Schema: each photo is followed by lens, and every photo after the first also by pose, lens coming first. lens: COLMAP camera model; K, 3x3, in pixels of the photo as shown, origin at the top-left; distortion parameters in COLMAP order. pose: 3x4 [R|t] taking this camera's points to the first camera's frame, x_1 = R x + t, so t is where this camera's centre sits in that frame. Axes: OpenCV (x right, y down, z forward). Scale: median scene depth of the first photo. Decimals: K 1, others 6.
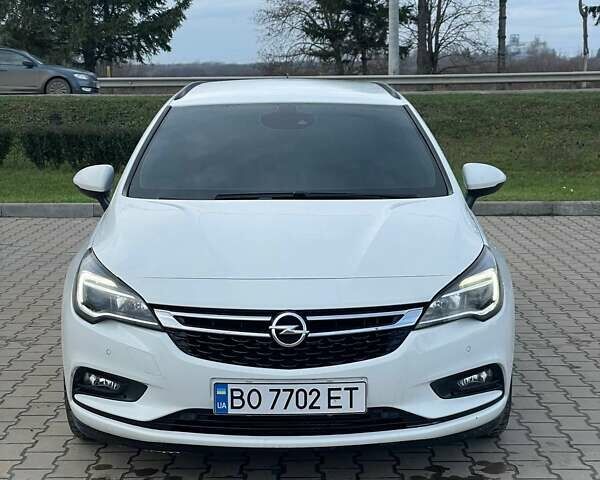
lens RADIAL K [[1161.0, 0, 300.0], [0, 1161.0, 240.0], [0, 0, 1]] dist [0.104859, 0.265125]
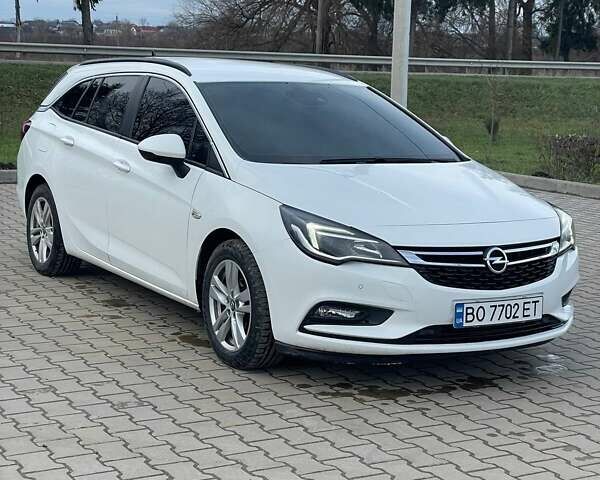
lens RADIAL K [[1161.0, 0, 300.0], [0, 1161.0, 240.0], [0, 0, 1]] dist [0.104859, 0.265125]
pose [[0.861918, -0.037610, 0.505651, -0.871856], [0.024620, 0.999173, 0.032351, 0.005405], [-0.506449, -0.015435, 0.862132, -0.031195]]
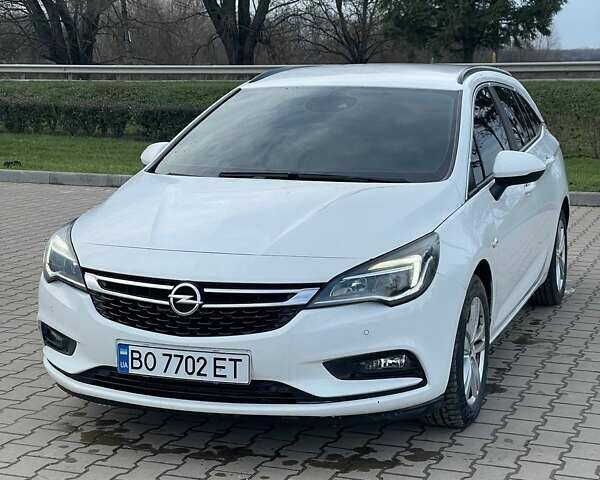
lens RADIAL K [[1161.0, 0, 300.0], [0, 1161.0, 240.0], [0, 0, 1]] dist [0.104859, 0.265125]
pose [[0.940015, 0.054732, -0.336713, 0.441099], [-0.050746, 0.998498, 0.020632, -0.003881], [0.337337, -0.002308, 0.941381, 0.038653]]
